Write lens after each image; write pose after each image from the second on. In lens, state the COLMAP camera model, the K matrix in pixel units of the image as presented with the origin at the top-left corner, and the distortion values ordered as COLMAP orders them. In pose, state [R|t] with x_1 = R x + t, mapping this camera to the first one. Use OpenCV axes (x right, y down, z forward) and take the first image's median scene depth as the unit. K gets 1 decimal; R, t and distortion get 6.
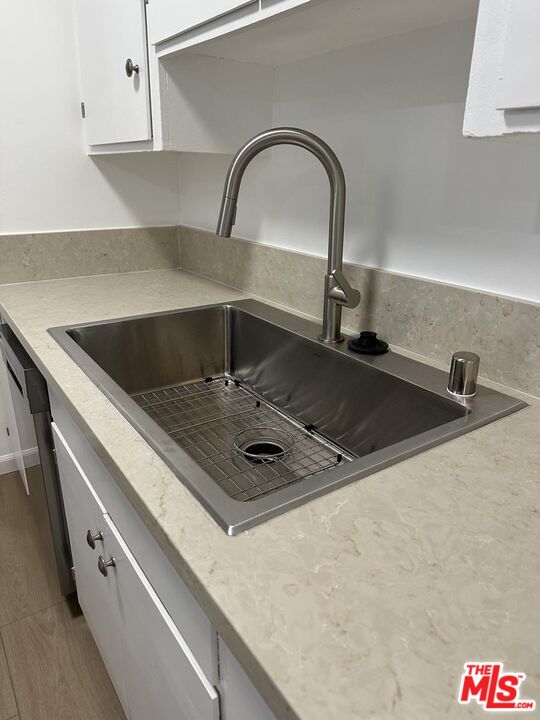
lens RADIAL K [[510.1, 0, 270.5], [0, 510.1, 357.8], [0, 0, 1]] dist [0.060318, -0.062387]
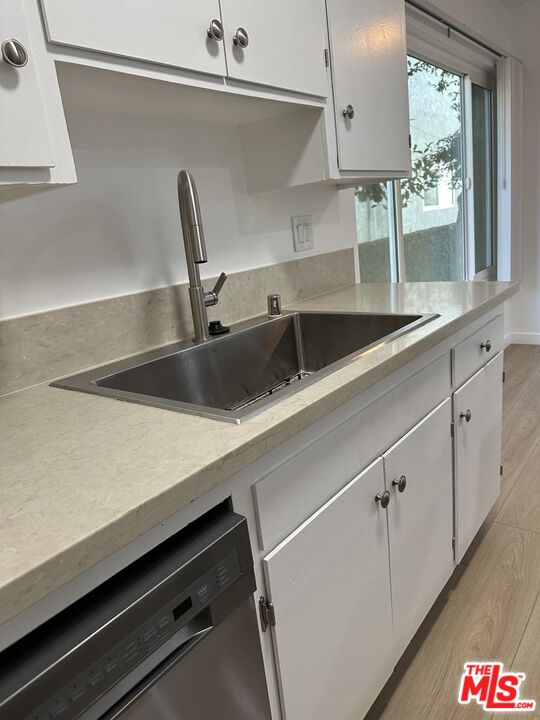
lens RADIAL K [[510.1, 0, 270.4], [0, 510.1, 360.4], [0, 0, 1]] dist [0.060318, -0.062387]
pose [[-0.285575, -0.233136, 0.929567, -1.038133], [0.425571, 0.838230, 0.340970, -0.330151], [-0.858683, 0.492969, -0.140161, 1.005674]]
